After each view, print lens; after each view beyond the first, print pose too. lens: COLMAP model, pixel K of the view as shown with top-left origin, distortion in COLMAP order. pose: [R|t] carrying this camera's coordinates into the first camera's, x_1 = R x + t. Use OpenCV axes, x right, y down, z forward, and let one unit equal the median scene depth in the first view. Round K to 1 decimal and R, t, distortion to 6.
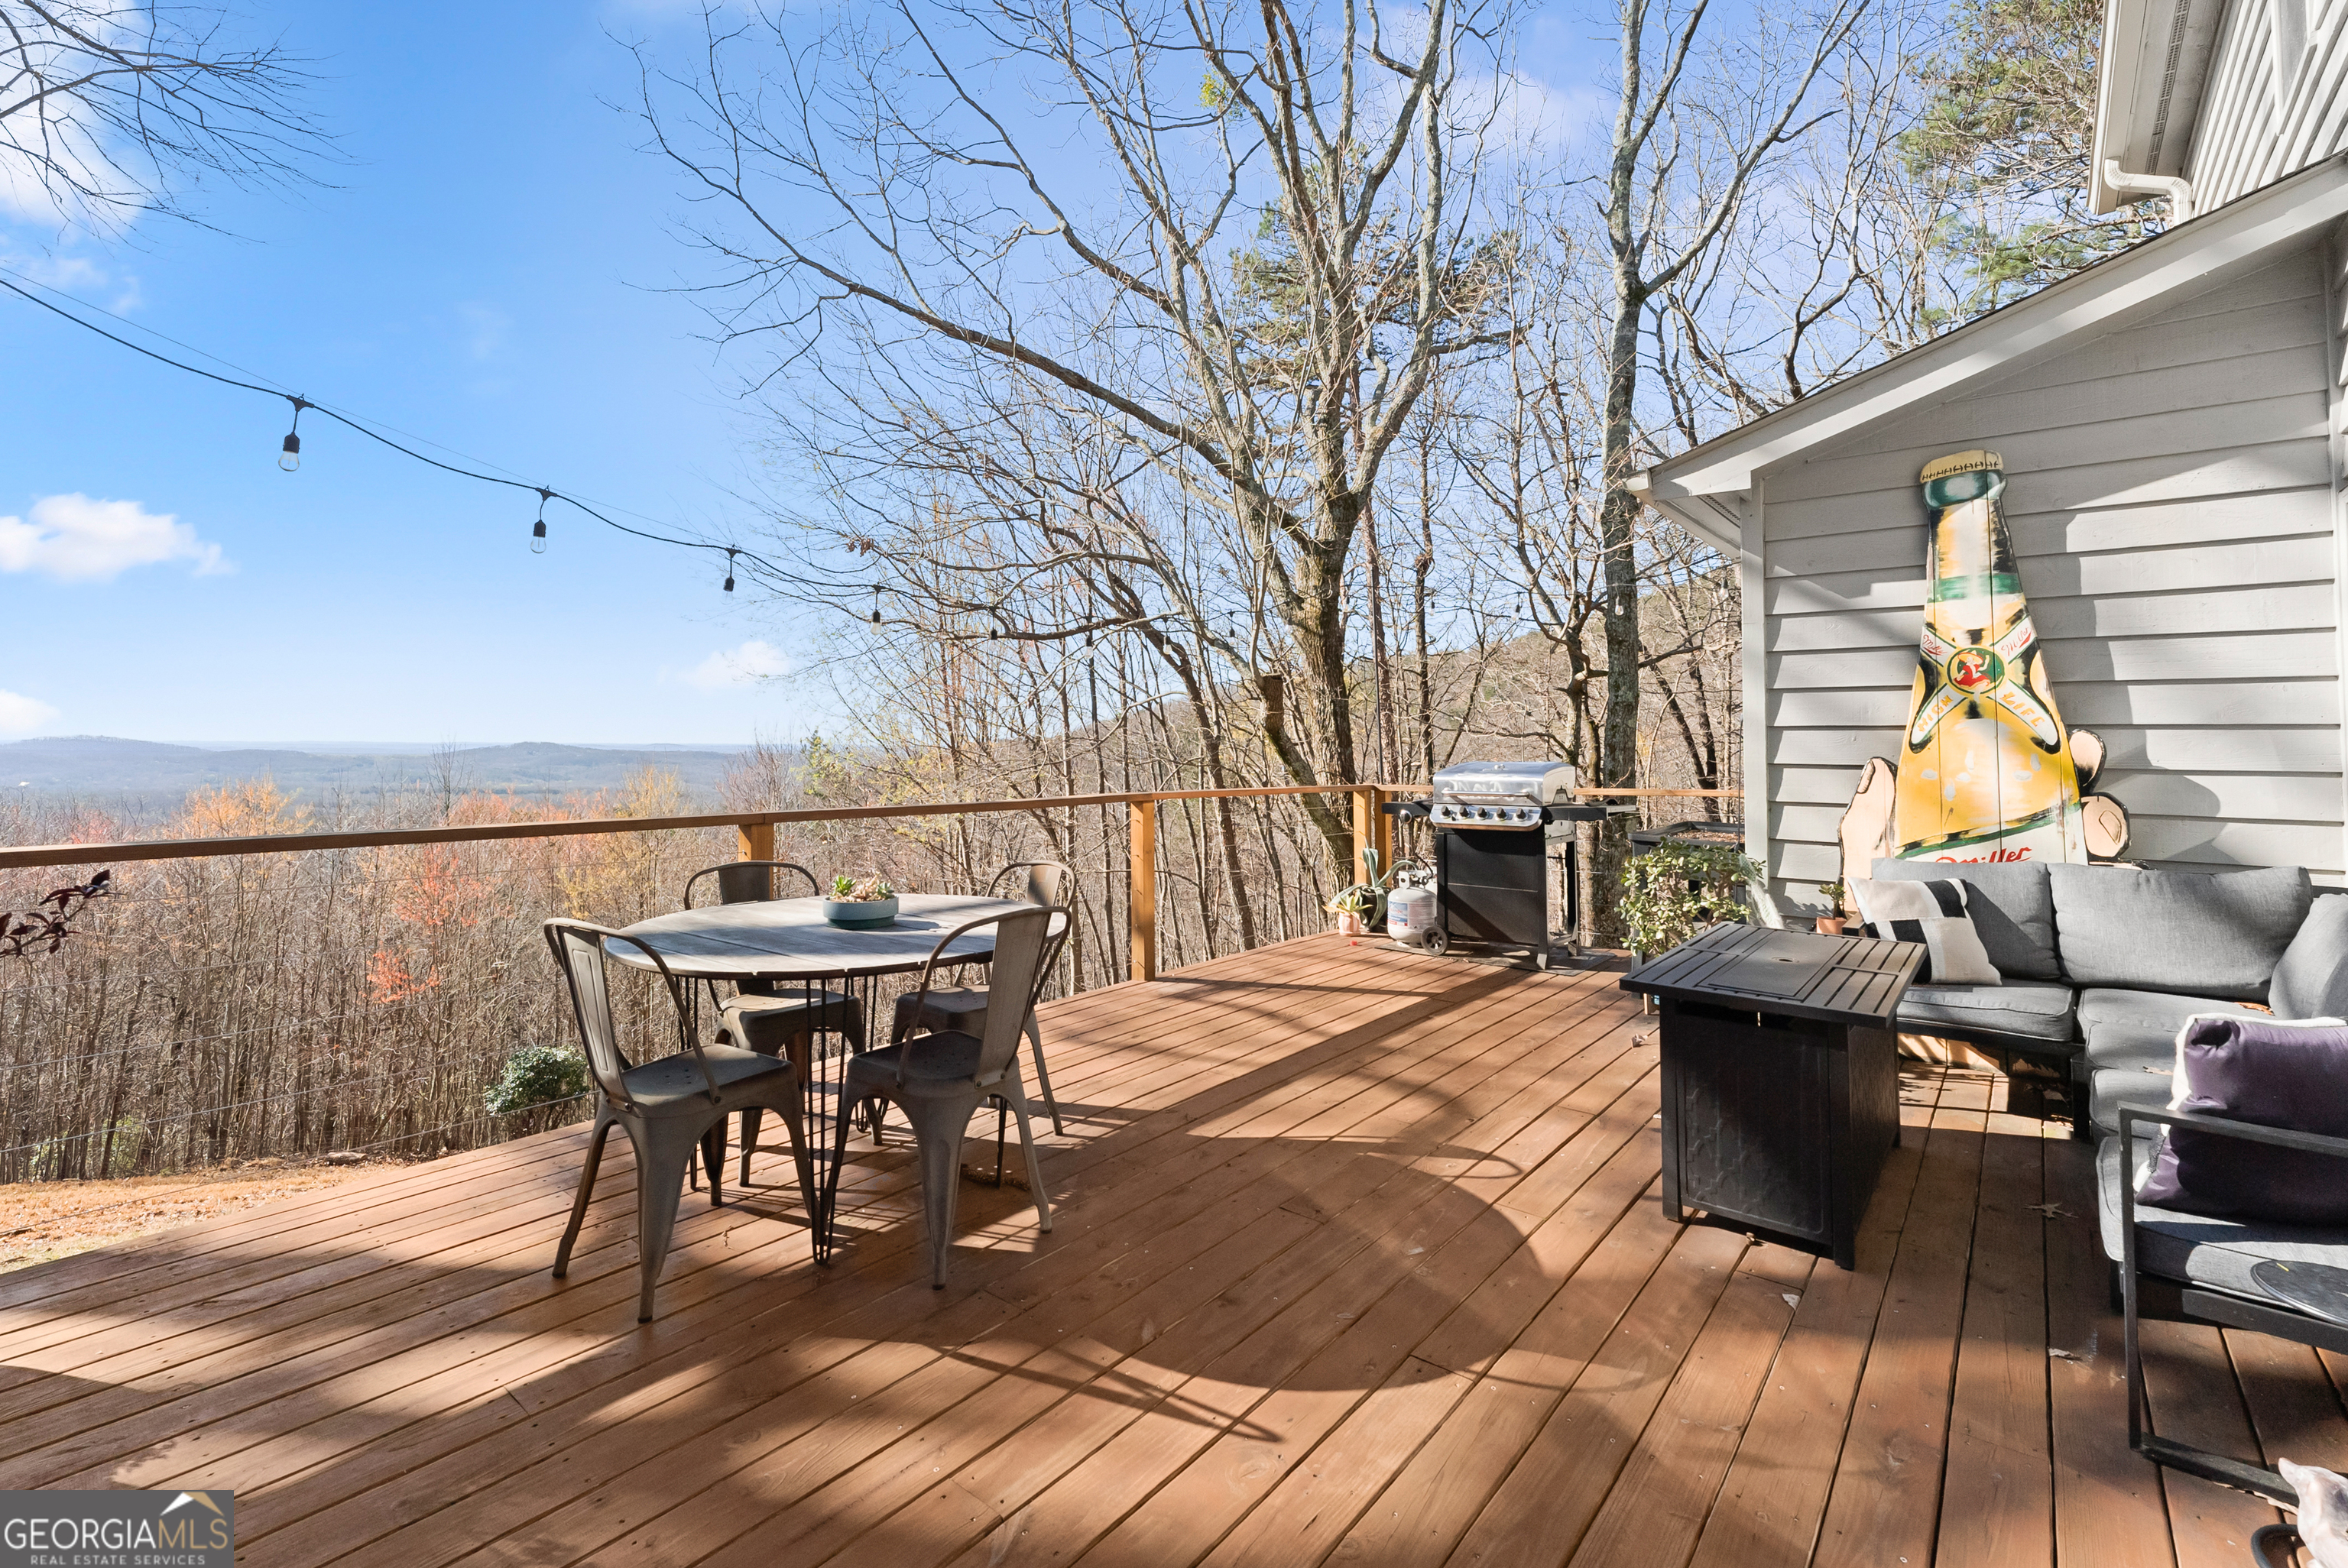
lens RADIAL K [[1022.4, 0, 1237.0], [0, 1022.4, 719.2], [0, 0, 1]] dist [-0.002484, -0.000024]
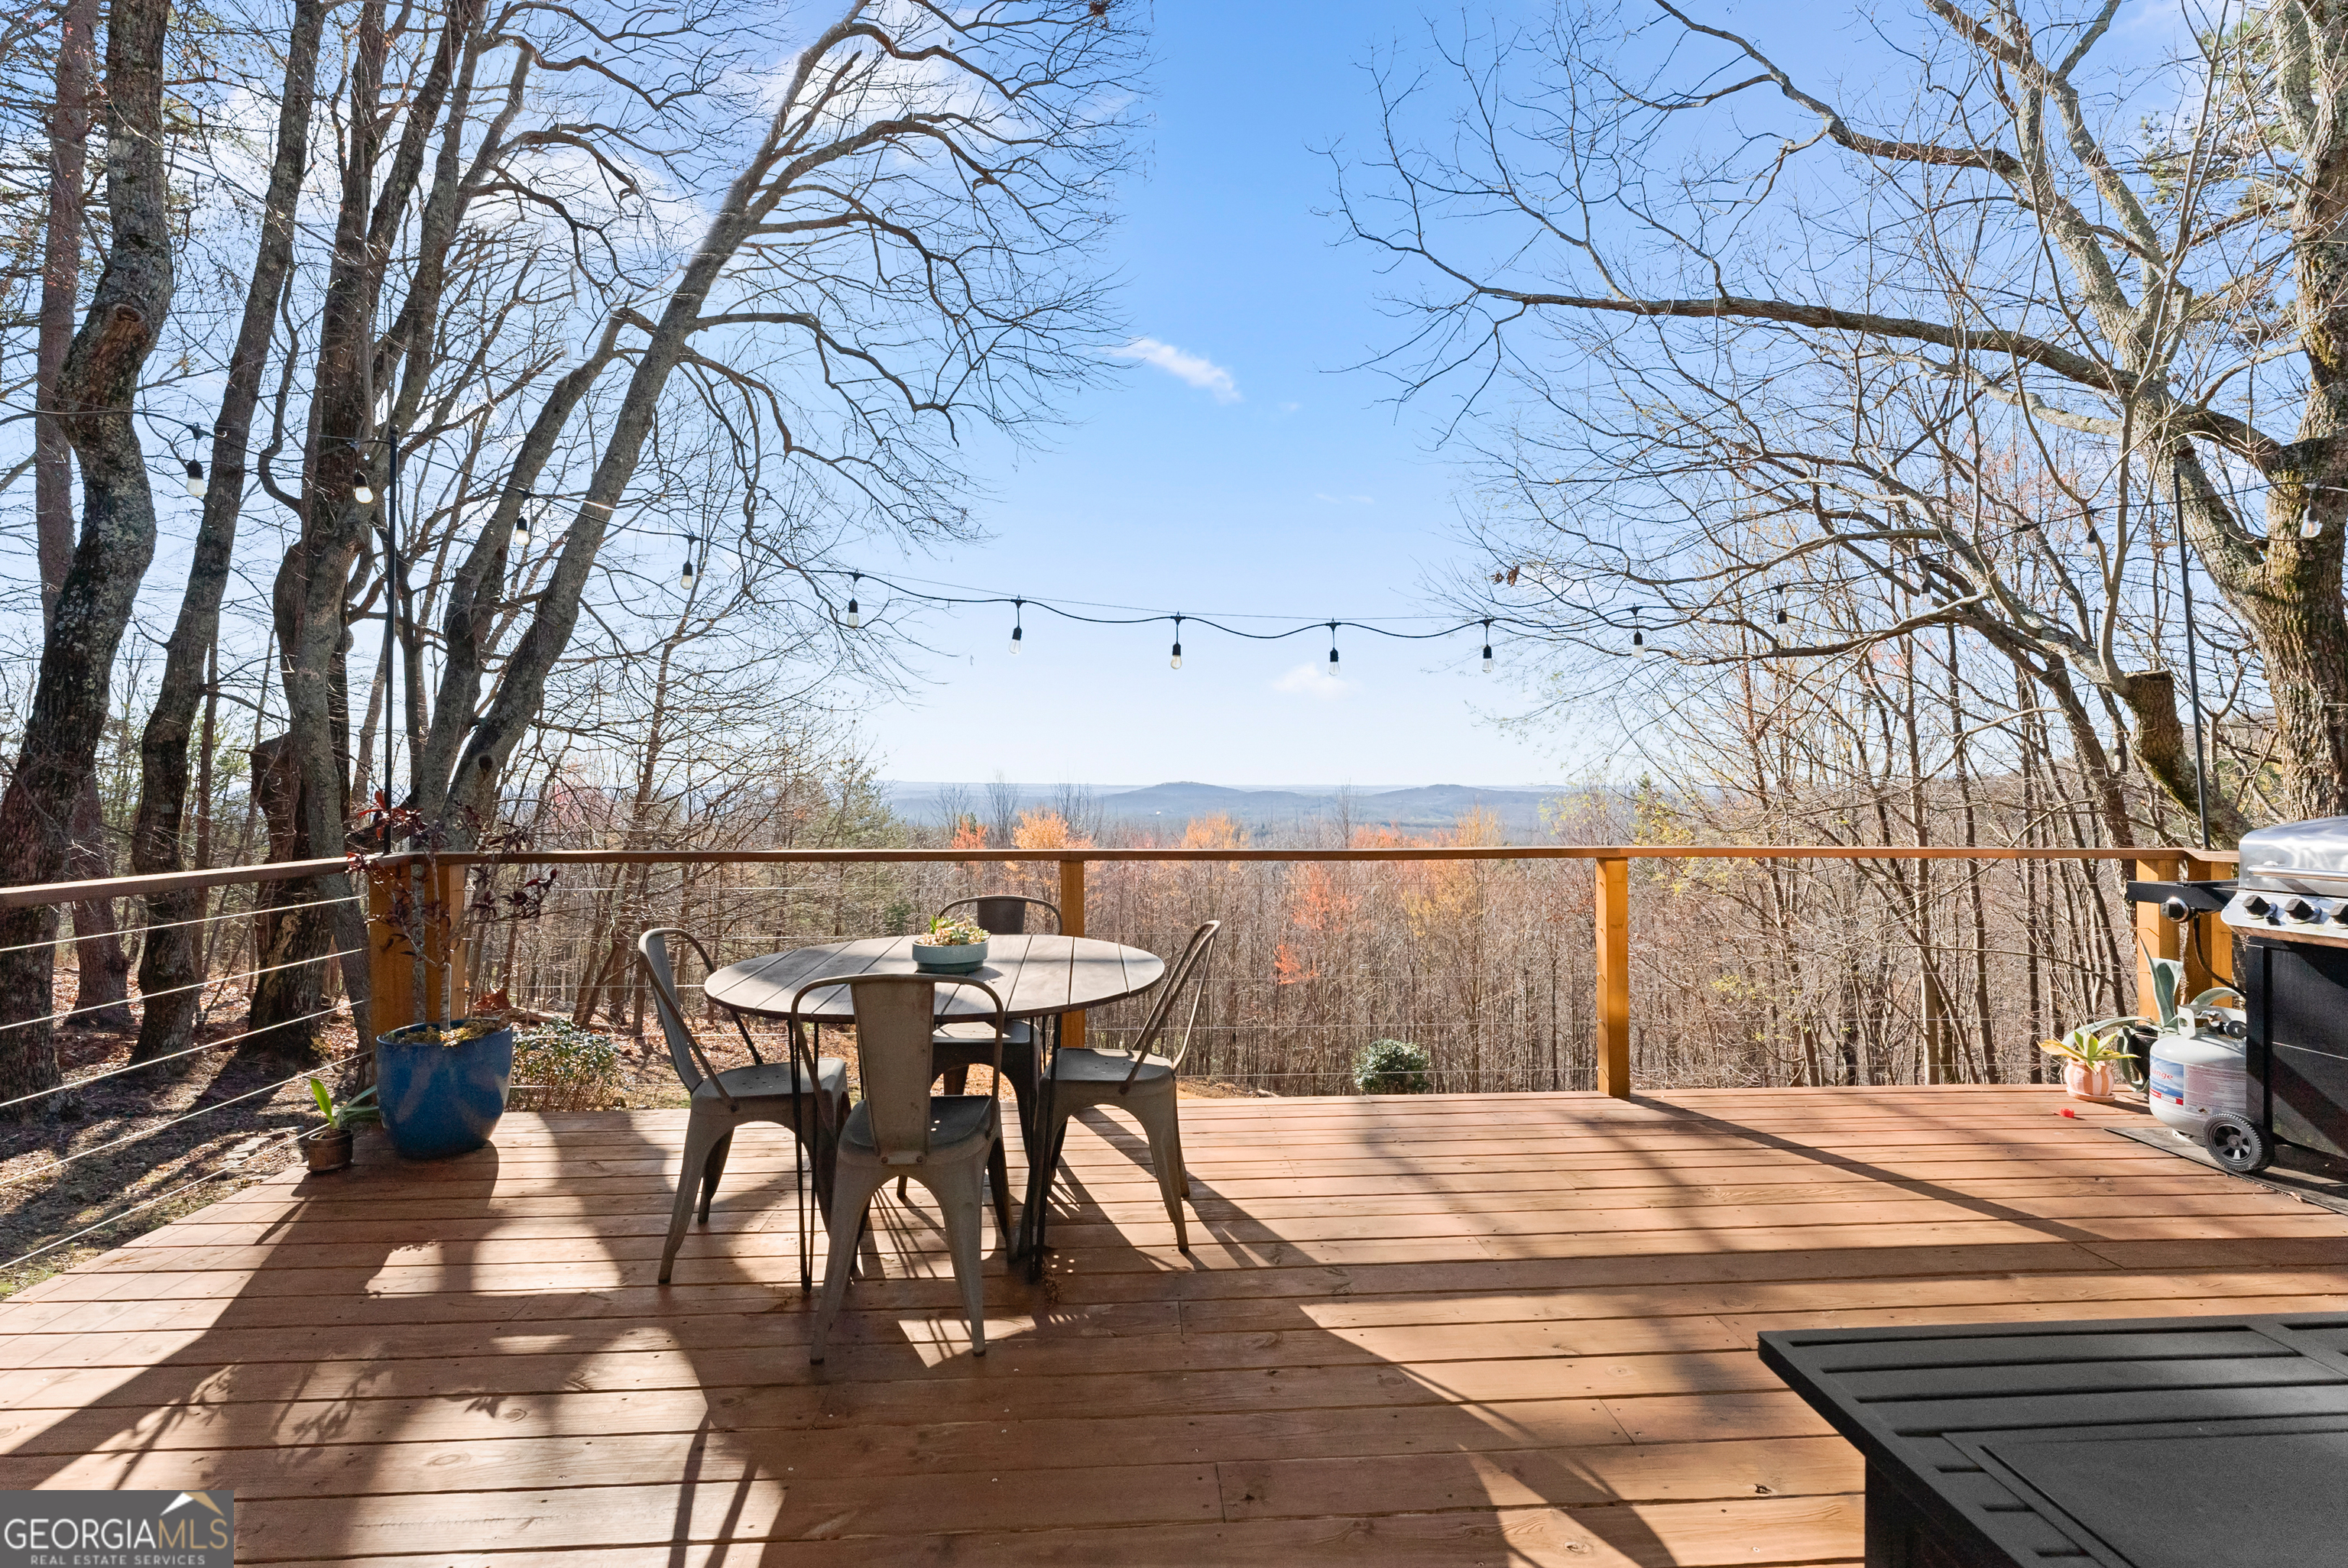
lens RADIAL K [[1022.4, 0, 1190.8], [0, 1022.4, 792.3], [0, 0, 1]] dist [-0.002484, -0.000024]
pose [[0.659449, 0.001017, -0.751749, 0.127039], [0.022377, 0.999529, 0.020982, 0.004527], [0.751416, -0.030659, 0.659116, 0.130832]]
